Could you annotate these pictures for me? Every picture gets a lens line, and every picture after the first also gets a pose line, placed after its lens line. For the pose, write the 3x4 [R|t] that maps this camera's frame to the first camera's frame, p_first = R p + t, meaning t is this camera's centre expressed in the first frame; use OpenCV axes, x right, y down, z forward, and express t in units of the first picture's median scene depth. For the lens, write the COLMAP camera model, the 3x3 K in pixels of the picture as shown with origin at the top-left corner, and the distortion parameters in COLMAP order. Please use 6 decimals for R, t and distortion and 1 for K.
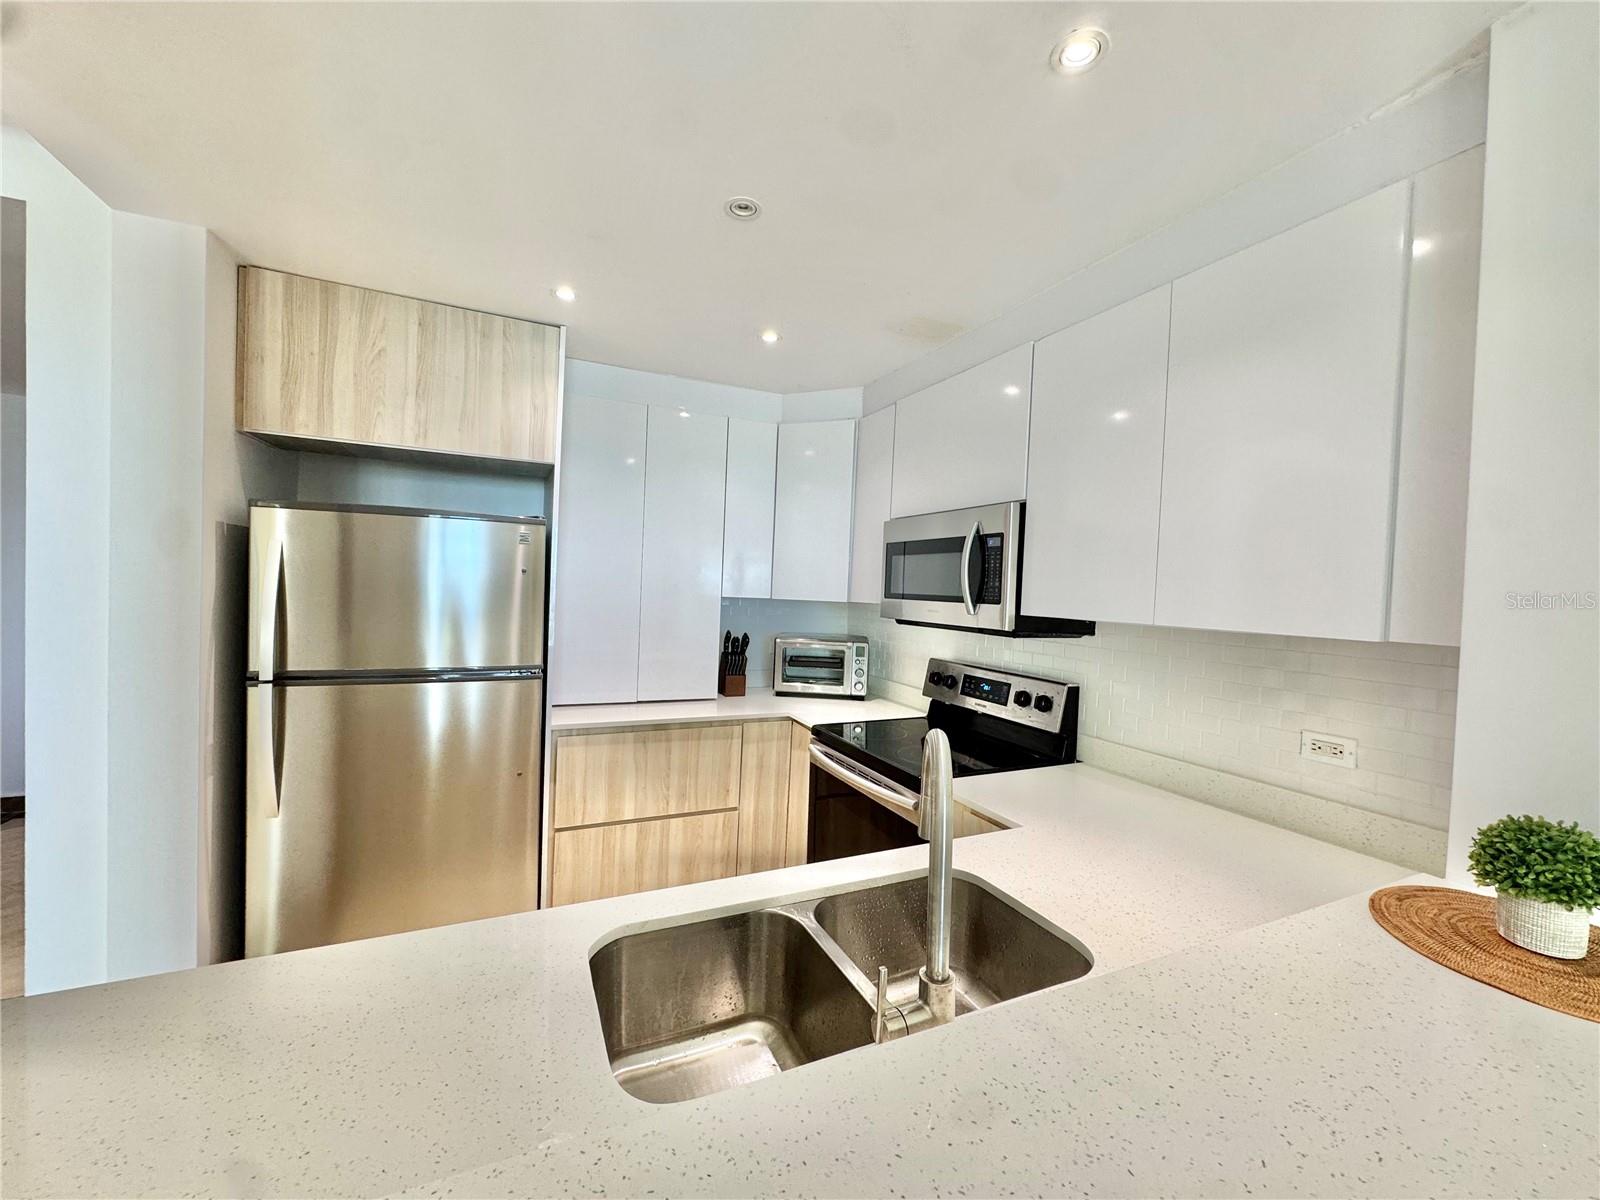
lens RADIAL K [[636.2, 0, 800.0], [0, 636.2, 600.0], [0, 0, 1]] dist [-0.003279, 0.000026]
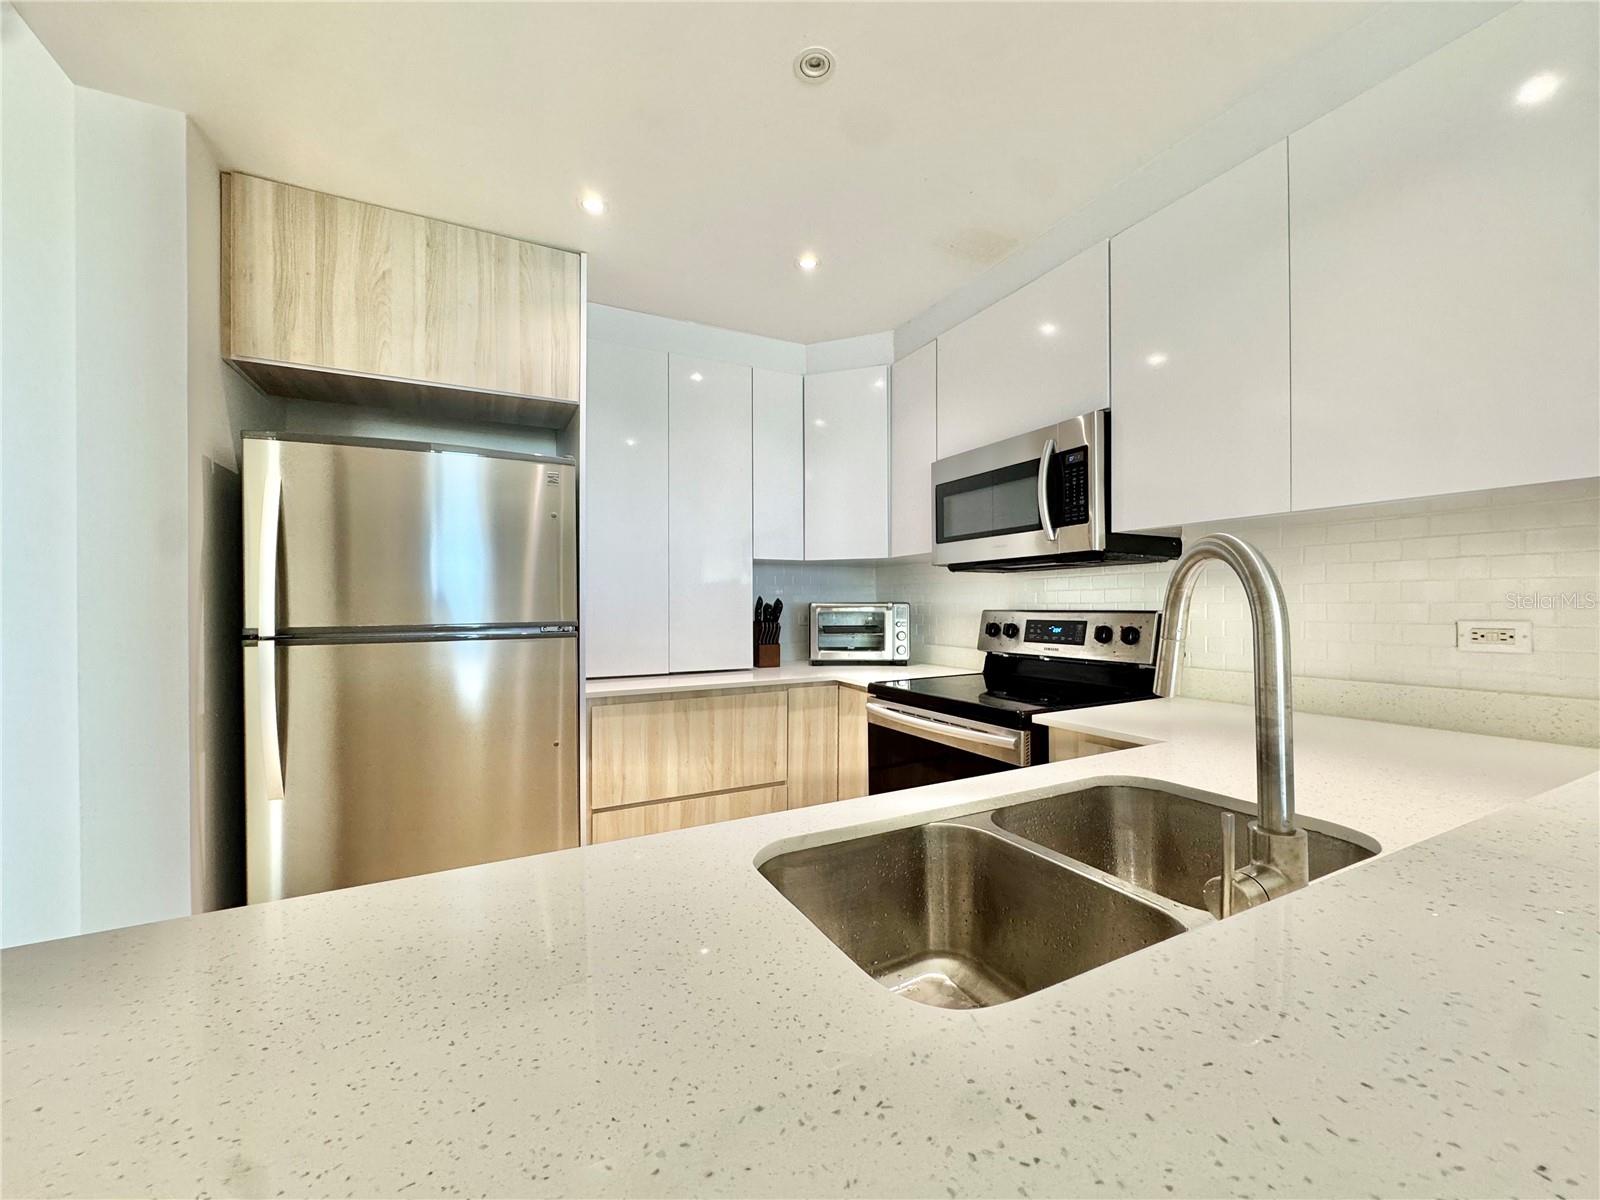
lens RADIAL K [[636.2, 0, 800.0], [0, 636.2, 600.0], [0, 0, 1]] dist [-0.003279, 0.000026]
pose [[0.998210, -0.043984, 0.040528, -0.119626], [0.044998, 0.998688, -0.024451, 0.102535], [-0.039399, 0.026231, 0.998879, 0.086844]]
